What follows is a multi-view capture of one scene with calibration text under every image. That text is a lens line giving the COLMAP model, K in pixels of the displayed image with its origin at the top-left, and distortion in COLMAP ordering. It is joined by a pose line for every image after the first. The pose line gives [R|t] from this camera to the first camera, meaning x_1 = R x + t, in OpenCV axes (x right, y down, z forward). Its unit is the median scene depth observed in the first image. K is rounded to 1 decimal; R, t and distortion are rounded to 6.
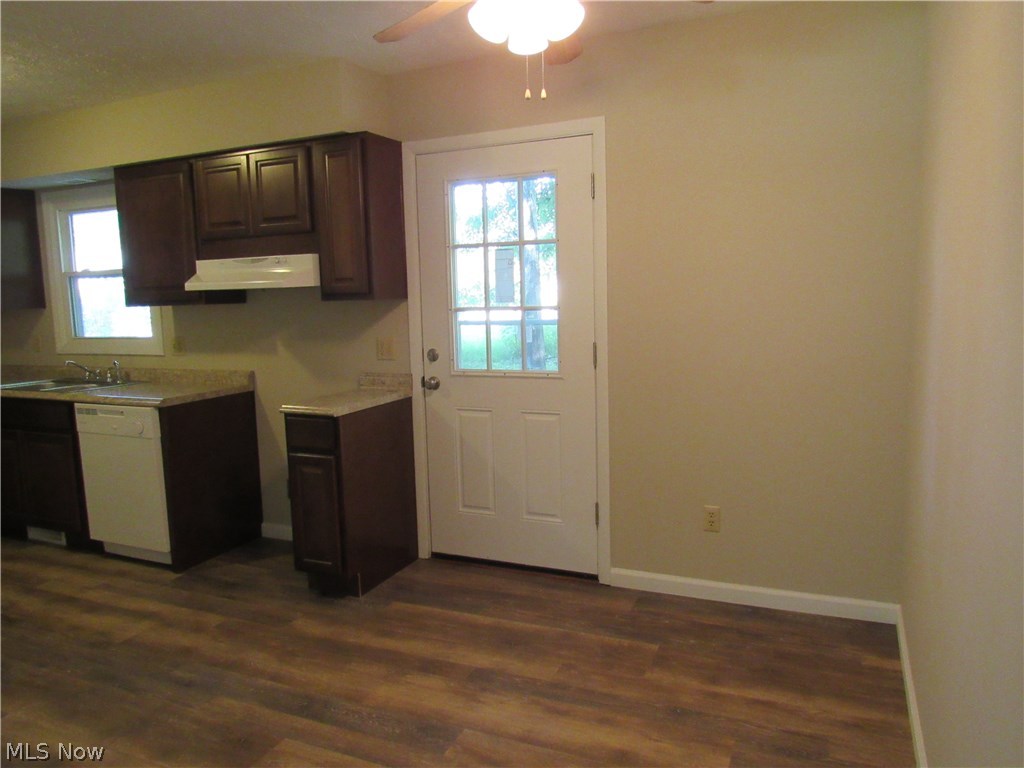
lens RADIAL K [[727.5, 0, 512.0], [0, 727.5, 384.0], [0, 0, 1]] dist [-0.059852, 0.041308]
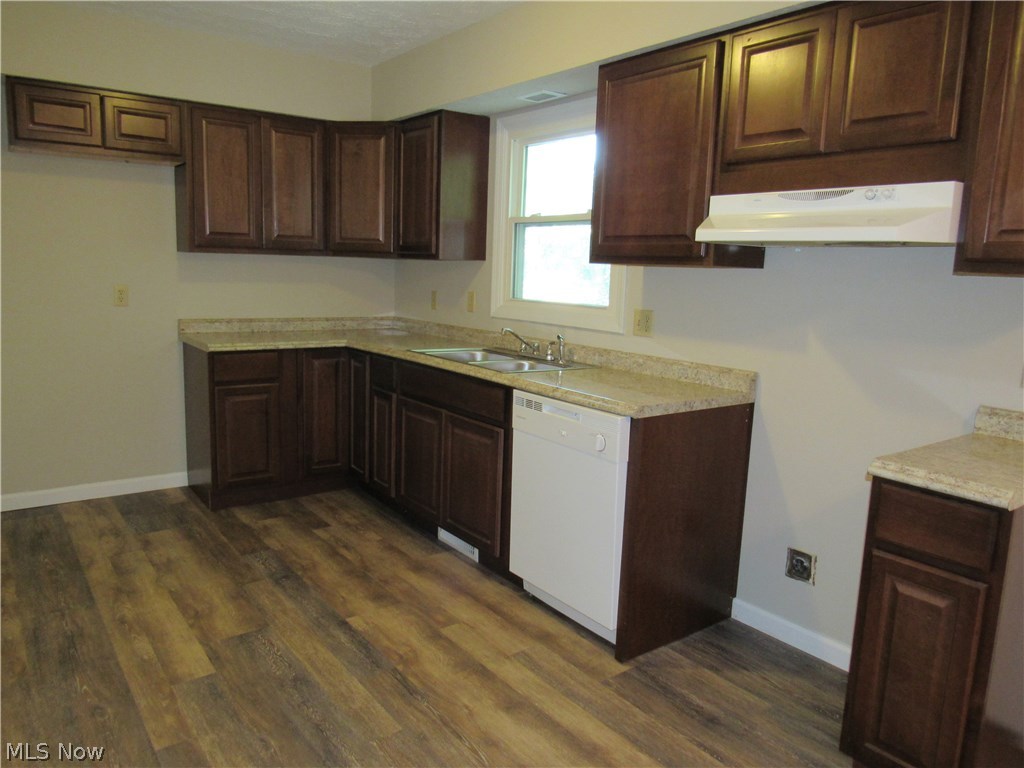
lens RADIAL K [[727.5, 0, 512.0], [0, 727.5, 384.0], [0, 0, 1]] dist [-0.059852, 0.041308]
pose [[0.871196, 0.131766, -0.472923, -0.261196], [-0.117283, 0.991276, 0.060138, -0.023281], [0.476721, 0.003074, 0.879049, 0.343663]]
